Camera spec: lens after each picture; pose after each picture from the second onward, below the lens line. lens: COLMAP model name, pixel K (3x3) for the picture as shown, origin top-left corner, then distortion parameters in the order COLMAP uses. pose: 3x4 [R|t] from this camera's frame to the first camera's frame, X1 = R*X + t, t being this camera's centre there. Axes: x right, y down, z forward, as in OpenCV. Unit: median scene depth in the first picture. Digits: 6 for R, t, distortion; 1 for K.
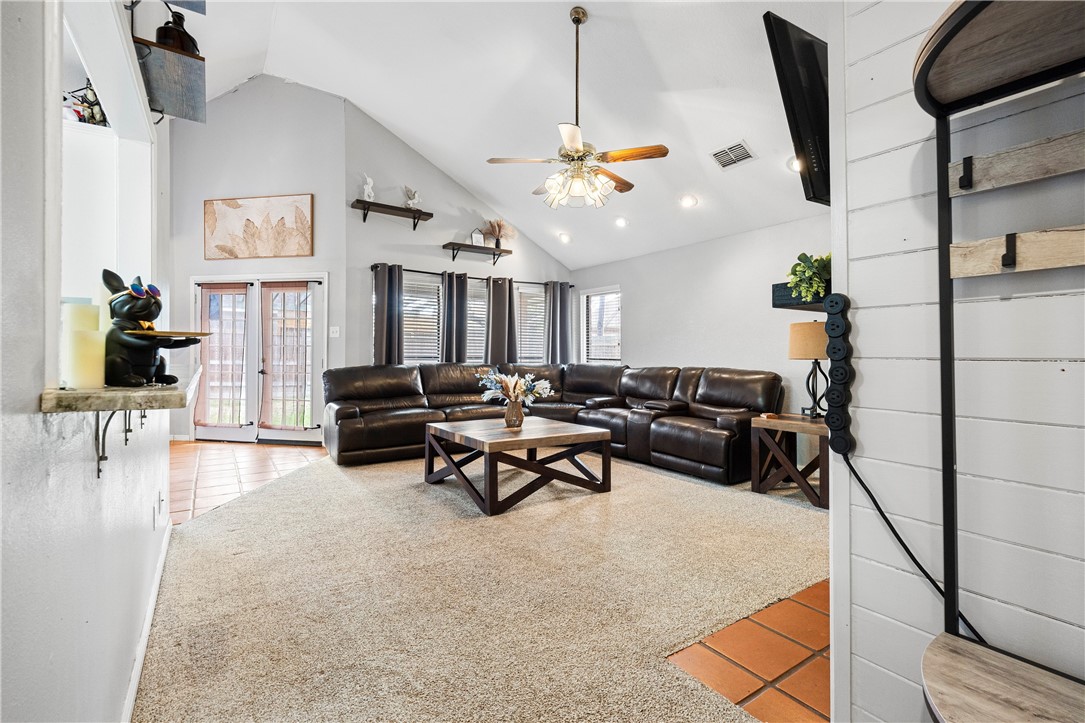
lens RADIAL K [[490.3, 0, 543.3], [0, 490.3, 348.5], [0, 0, 1]] dist [0.000366, 0.000068]
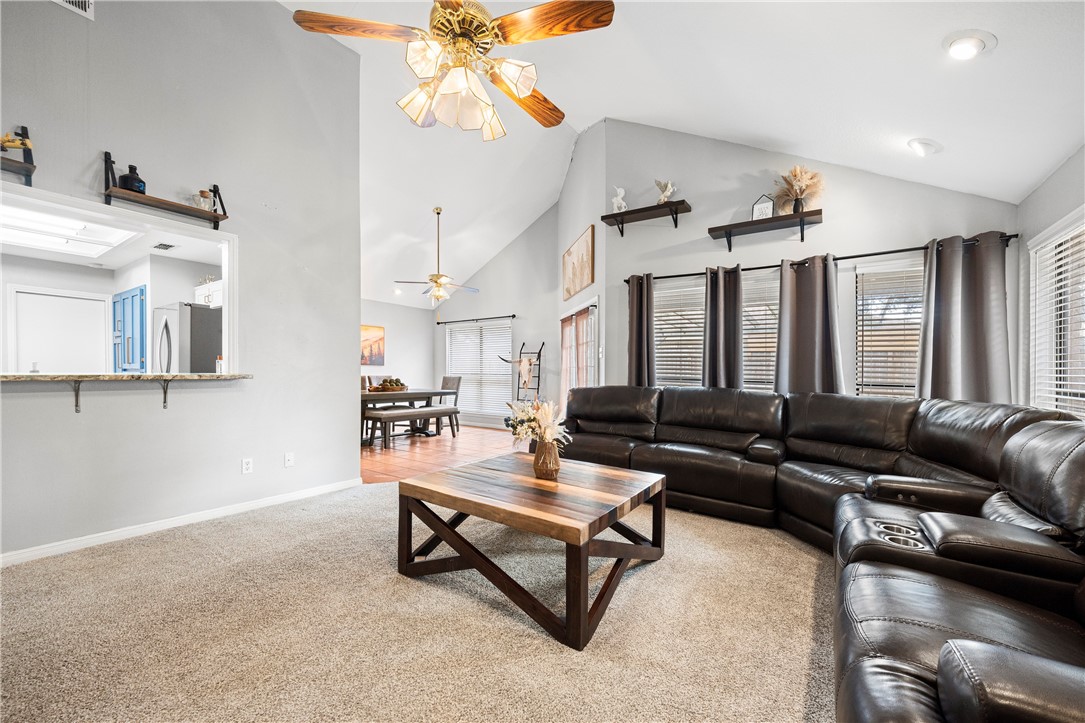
lens RADIAL K [[423.8, 0, 542.4], [0, 423.8, 379.4], [0, 0, 1]] dist [-0.010378, -0.000085]
pose [[0.365718, 0.013638, -0.930626, 0.329401], [-0.007565, 0.999903, 0.011680, 0.011424], [0.930695, 0.002769, 0.365786, 0.525440]]
